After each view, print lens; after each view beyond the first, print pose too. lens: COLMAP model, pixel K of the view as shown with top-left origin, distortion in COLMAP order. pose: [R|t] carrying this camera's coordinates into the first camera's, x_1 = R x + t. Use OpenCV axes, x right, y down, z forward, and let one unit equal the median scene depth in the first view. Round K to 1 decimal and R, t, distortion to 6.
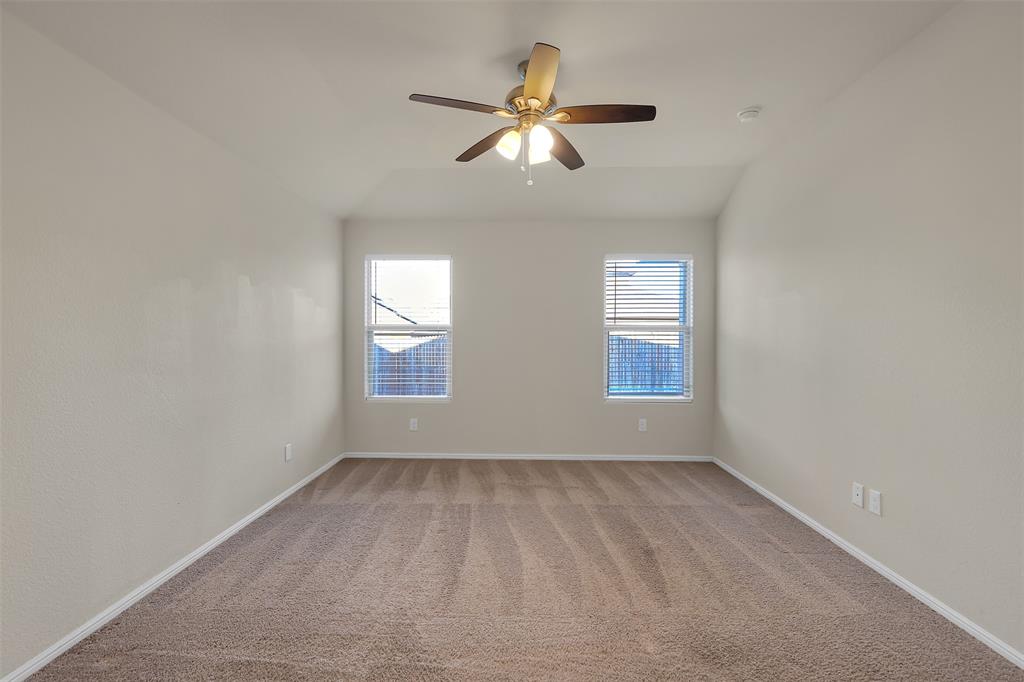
lens RADIAL K [[484.1, 0, 510.3], [0, 484.1, 340.6], [0, 0, 1]] dist [-0.002140, 0.001063]
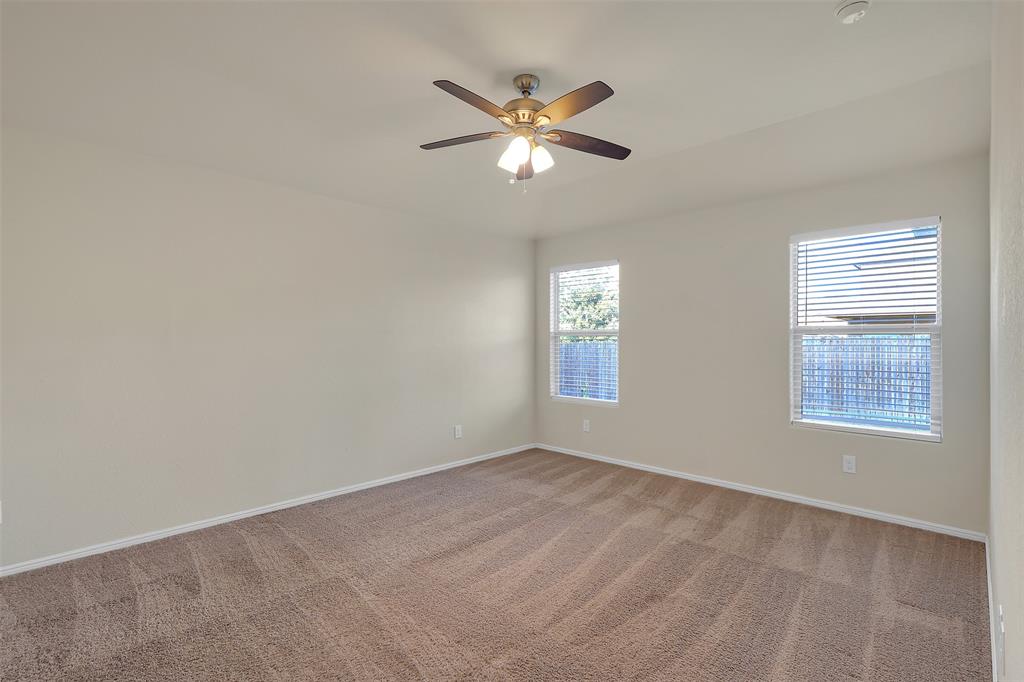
lens RADIAL K [[484.1, 0, 507.0], [0, 484.1, 339.3], [0, 0, 1]] dist [-0.002140, 0.001063]
pose [[0.727200, -0.002588, -0.686421, 0.483390], [-0.008471, 0.999883, -0.012744, 0.002624], [0.686374, 0.015082, 0.727093, 0.149551]]
